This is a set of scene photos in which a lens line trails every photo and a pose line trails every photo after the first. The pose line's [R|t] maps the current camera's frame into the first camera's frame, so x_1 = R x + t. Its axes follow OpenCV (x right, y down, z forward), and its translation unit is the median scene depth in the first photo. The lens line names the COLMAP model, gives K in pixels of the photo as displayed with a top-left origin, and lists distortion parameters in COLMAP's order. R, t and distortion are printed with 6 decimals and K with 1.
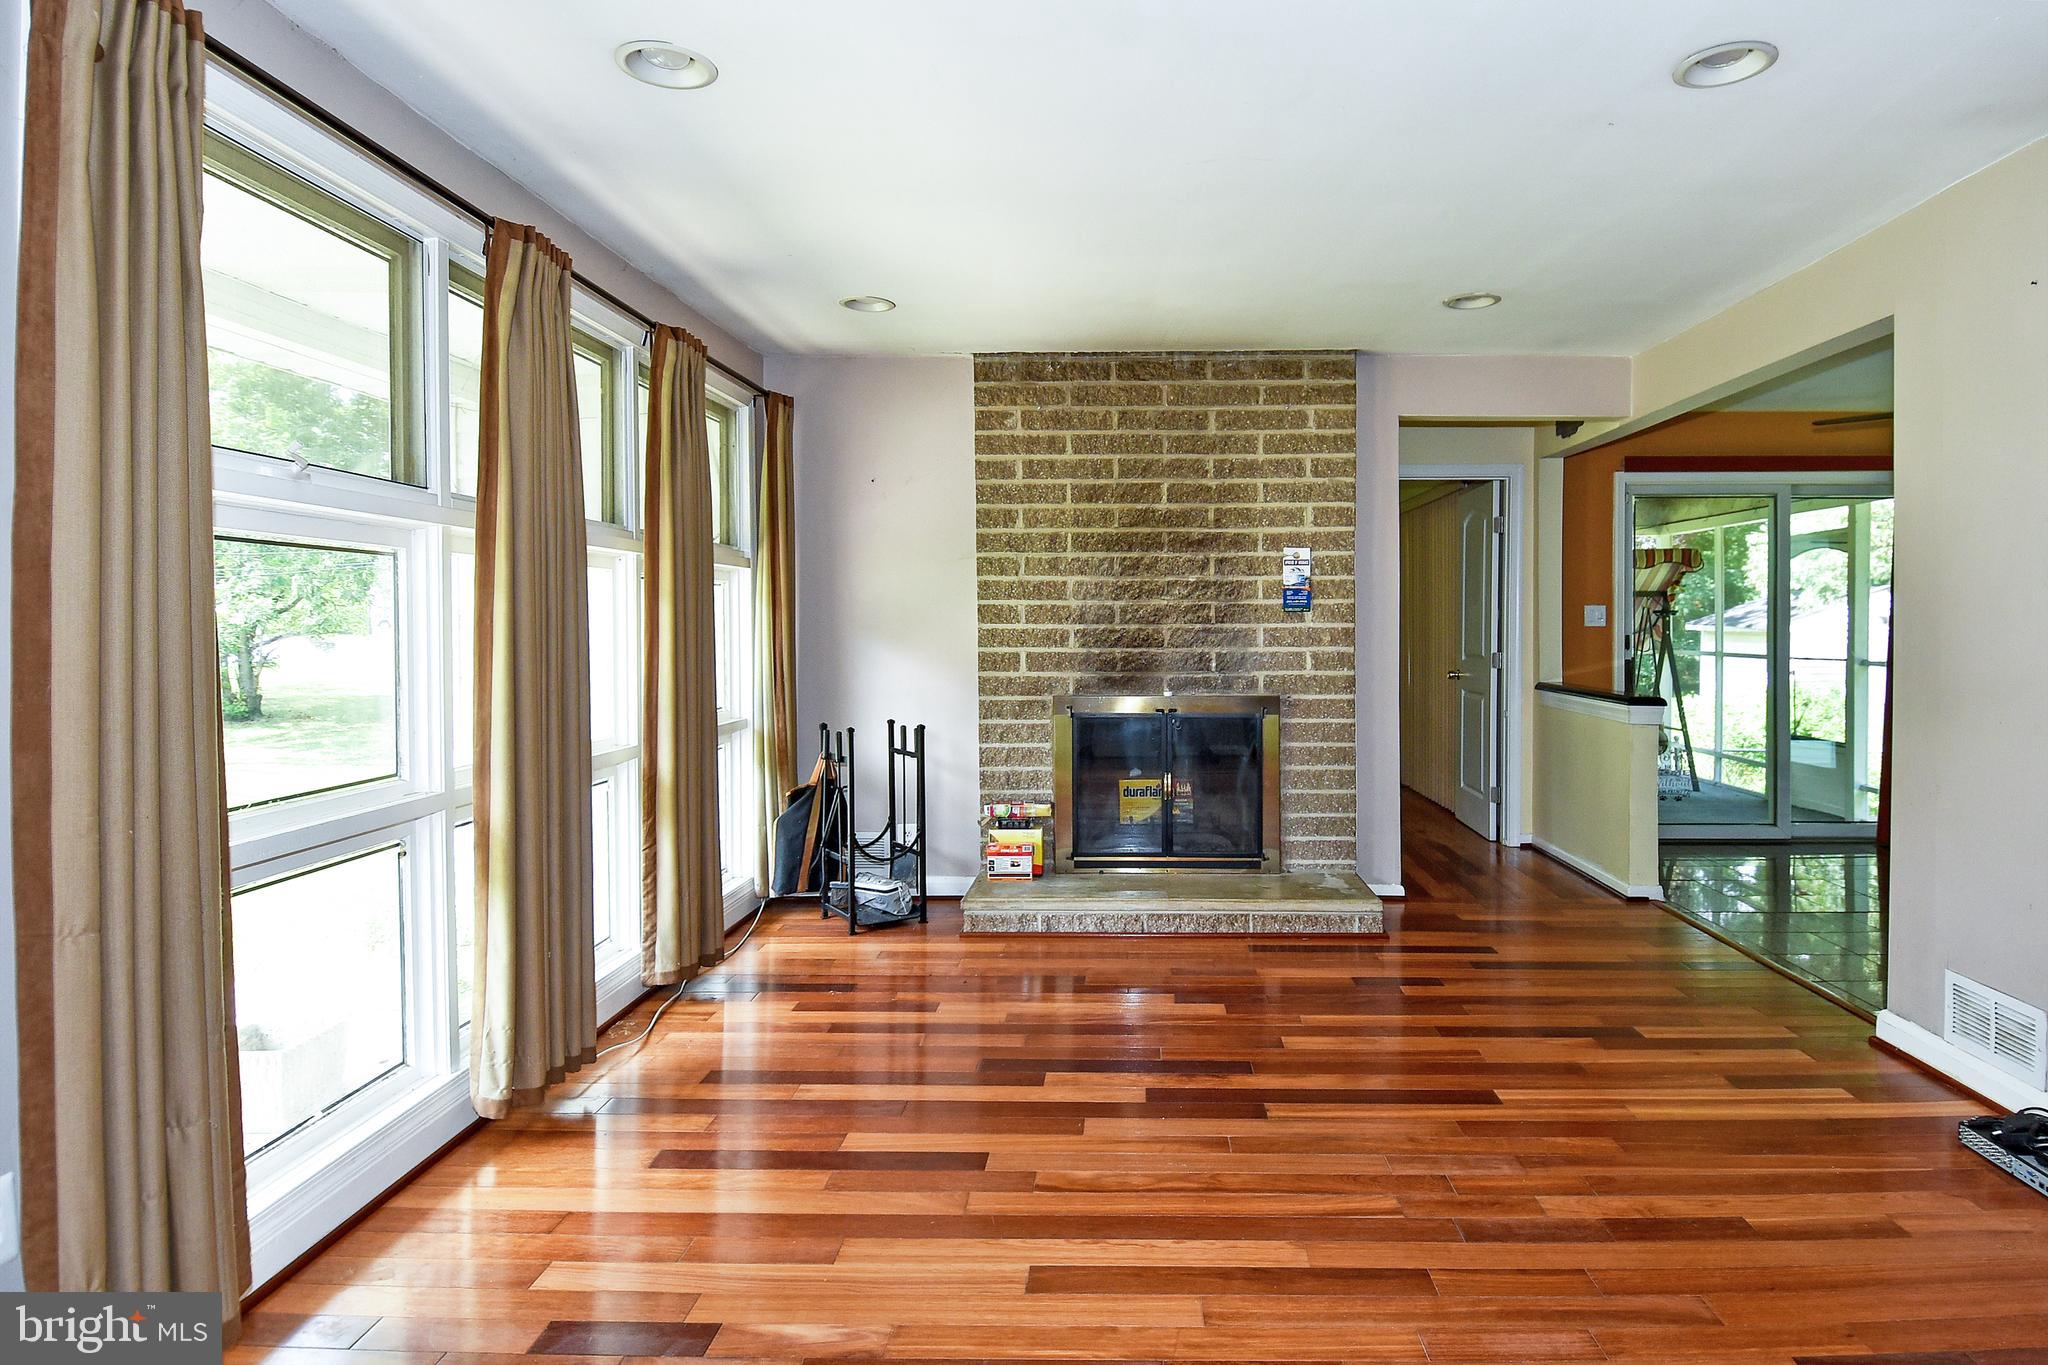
lens RADIAL K [[1126.2, 0, 1127.1], [0, 1126.2, 670.0], [0, 0, 1]] dist [0.036509, -0.001307]
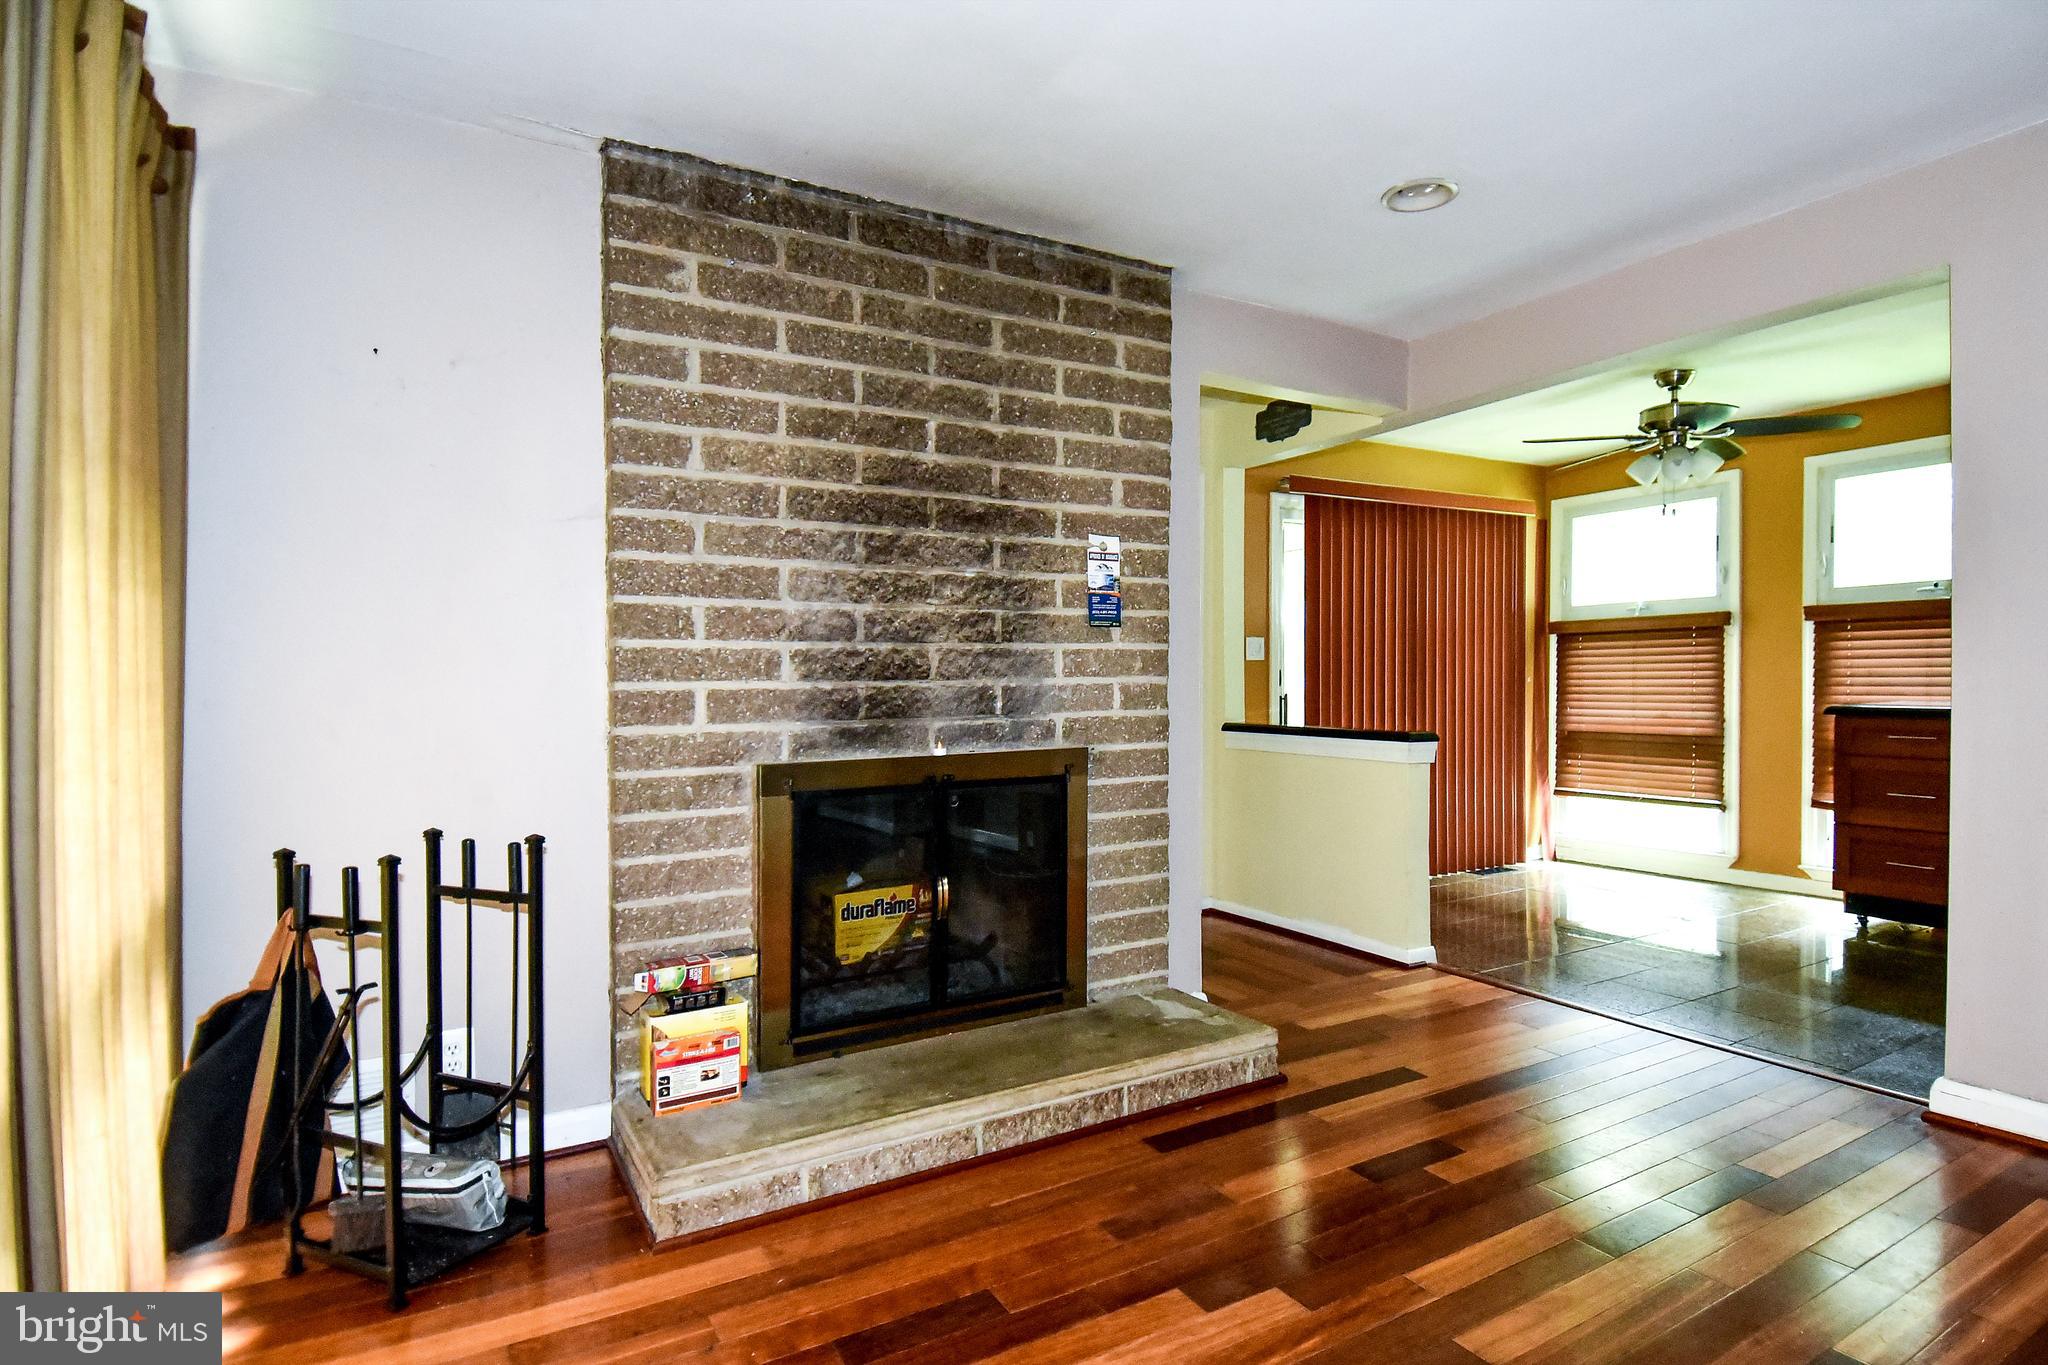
lens RADIAL K [[1085.0, 0, 1072.7], [0, 1085.0, 687.8], [0, 0, 1]] dist [0.060611, -0.057333]
pose [[0.850018, -0.013340, 0.526584, -0.224342], [0.031794, 0.999156, -0.026010, 0.003260], [-0.525793, 0.038852, 0.849725, 0.439740]]
